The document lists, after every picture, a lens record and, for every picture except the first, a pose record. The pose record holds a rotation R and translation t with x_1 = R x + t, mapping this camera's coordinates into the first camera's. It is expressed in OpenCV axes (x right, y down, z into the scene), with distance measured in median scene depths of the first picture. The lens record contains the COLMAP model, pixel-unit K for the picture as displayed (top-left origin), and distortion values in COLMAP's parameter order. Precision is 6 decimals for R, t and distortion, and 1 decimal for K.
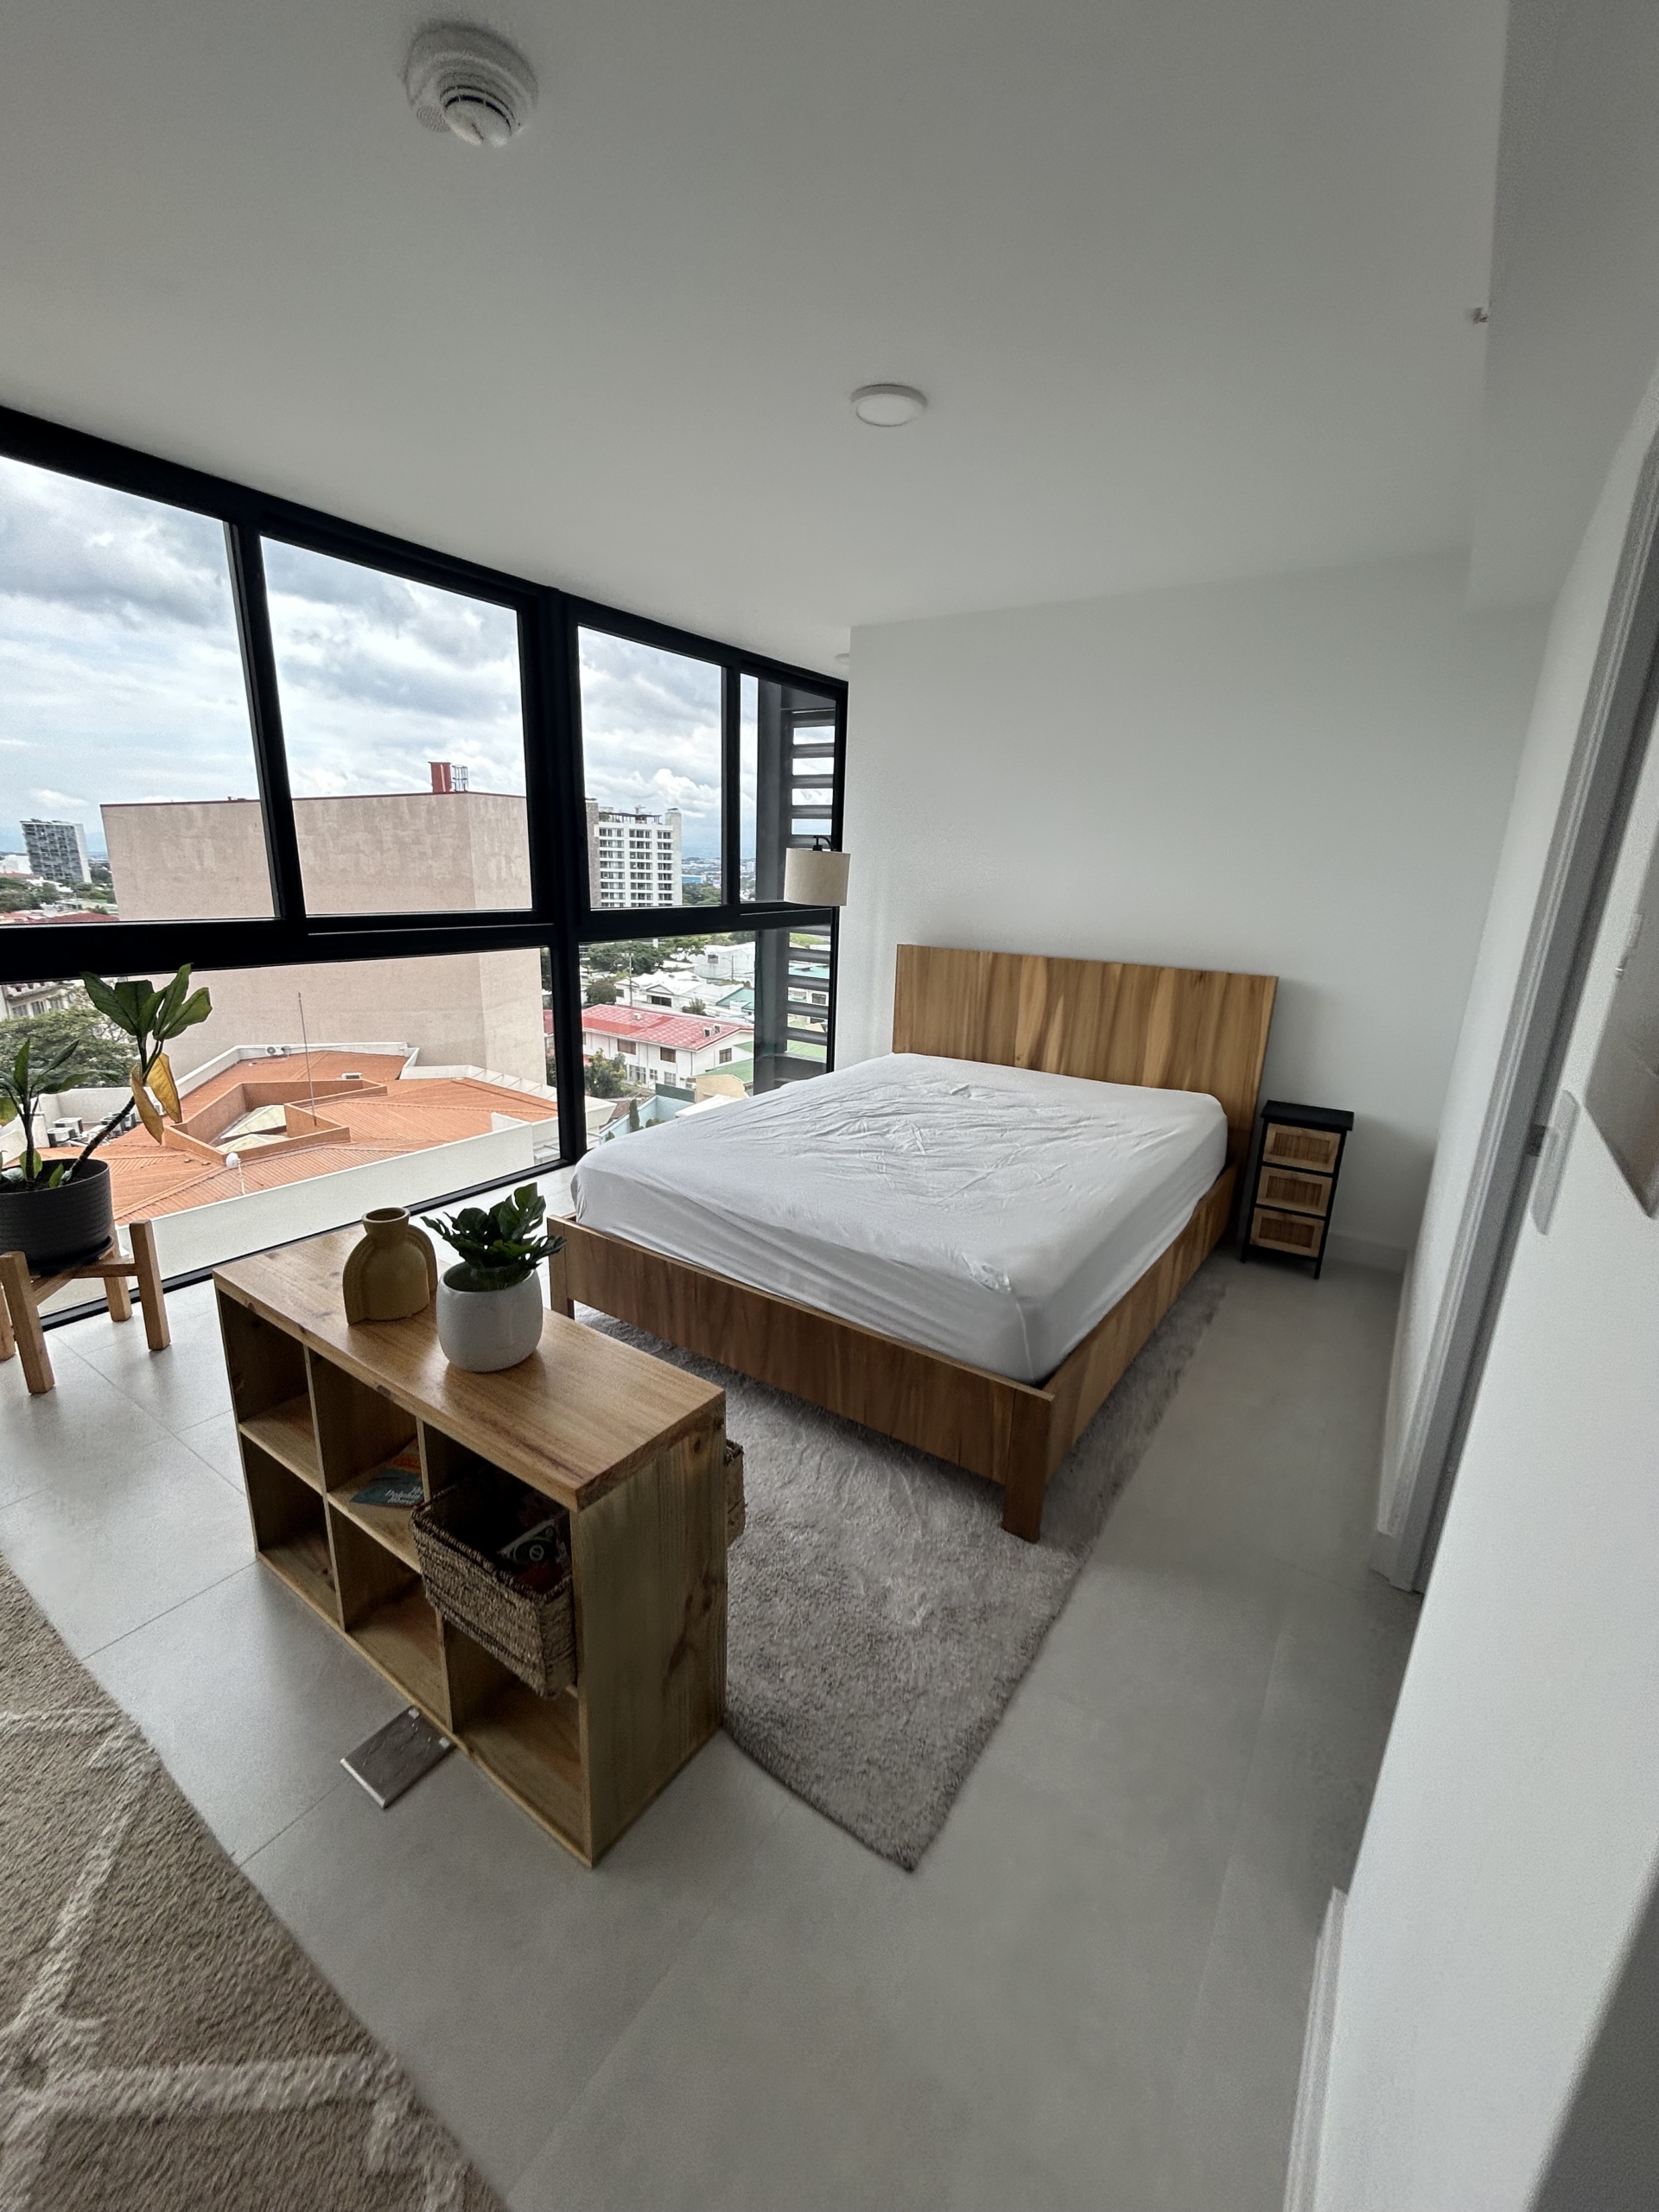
lens RADIAL K [[896.3, 0, 832.8], [0, 896.3, 1110.4], [0, 0, 1]] dist [0.000230, 0.000240]
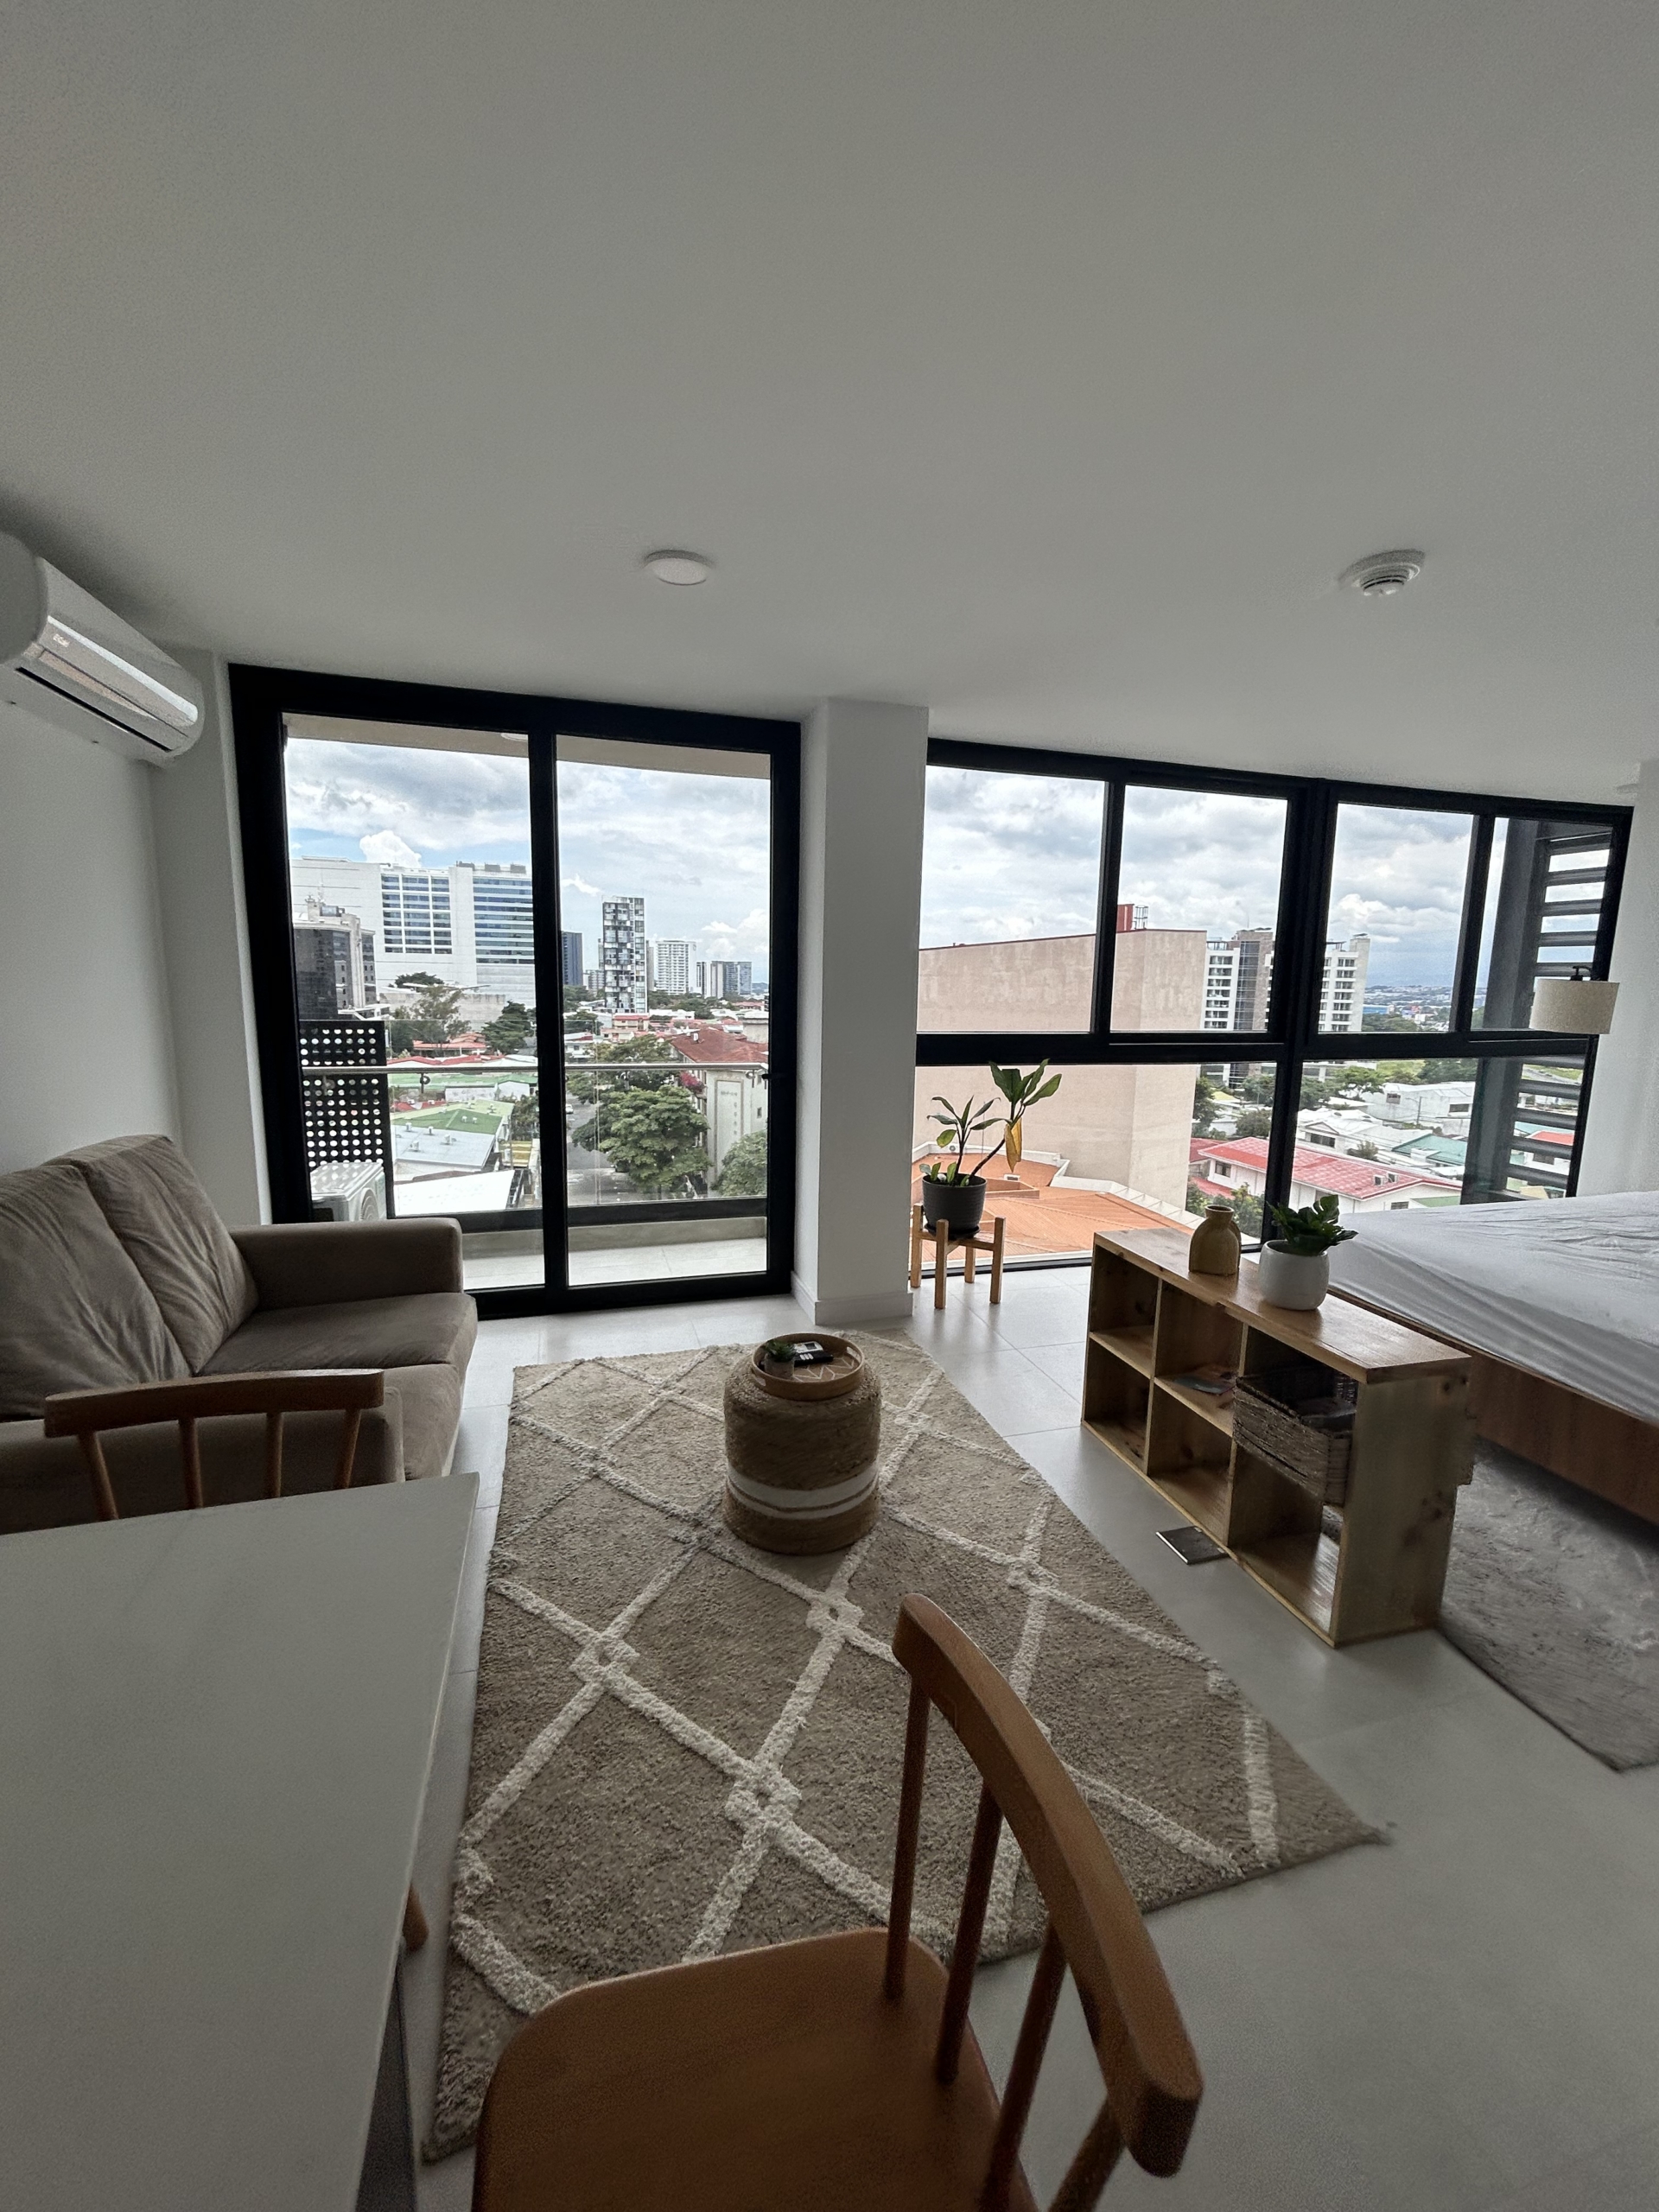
lens RADIAL K [[897.6, 0, 831.7], [0, 897.6, 1111.6], [0, 0, 1]] dist [0.002717, -0.000001]
pose [[0.770173, 0.076241, -0.633263, -0.011695], [-0.163002, 0.983389, -0.079850, 0.078413], [0.616656, 0.164721, 0.769807, -0.290992]]
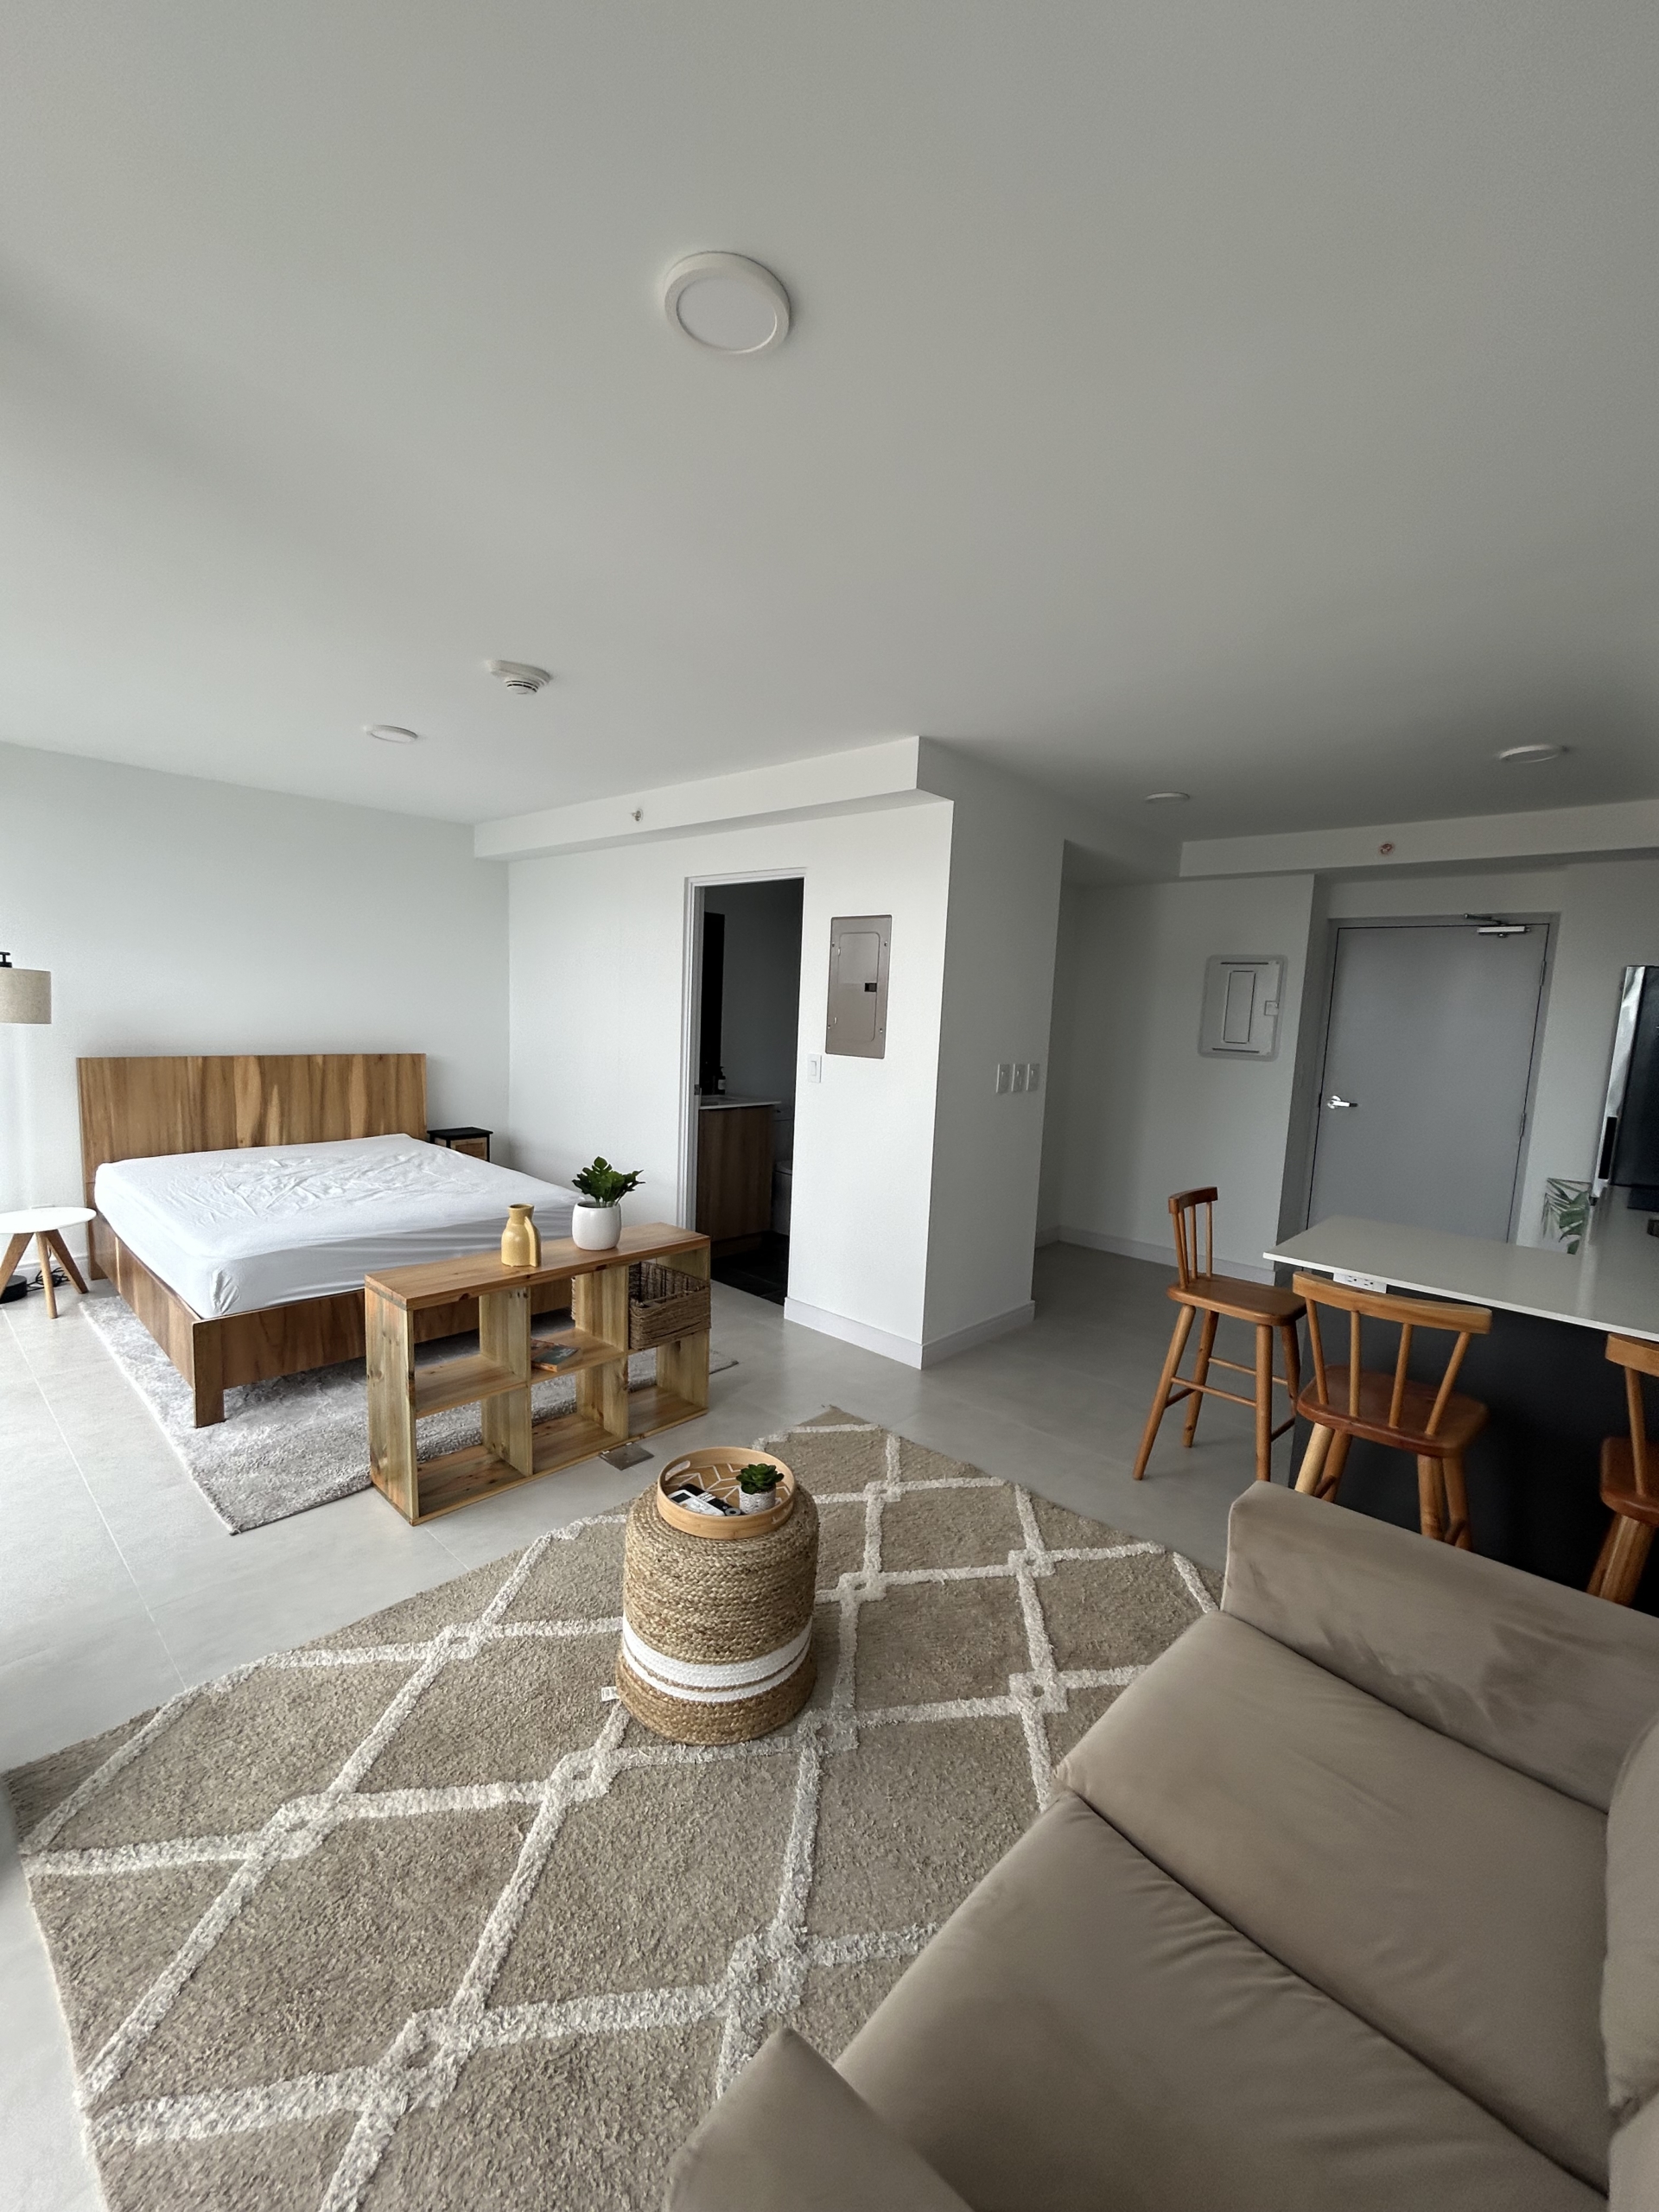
lens RADIAL K [[897.6, 0, 831.7], [0, 897.6, 1111.6], [0, 0, 1]] dist [0.002717, -0.000001]
pose [[0.149270, -0.145289, 0.978064, -0.889606], [0.228274, 0.967490, 0.108880, -0.050256], [-0.962086, 0.207014, 0.177583, 0.023610]]
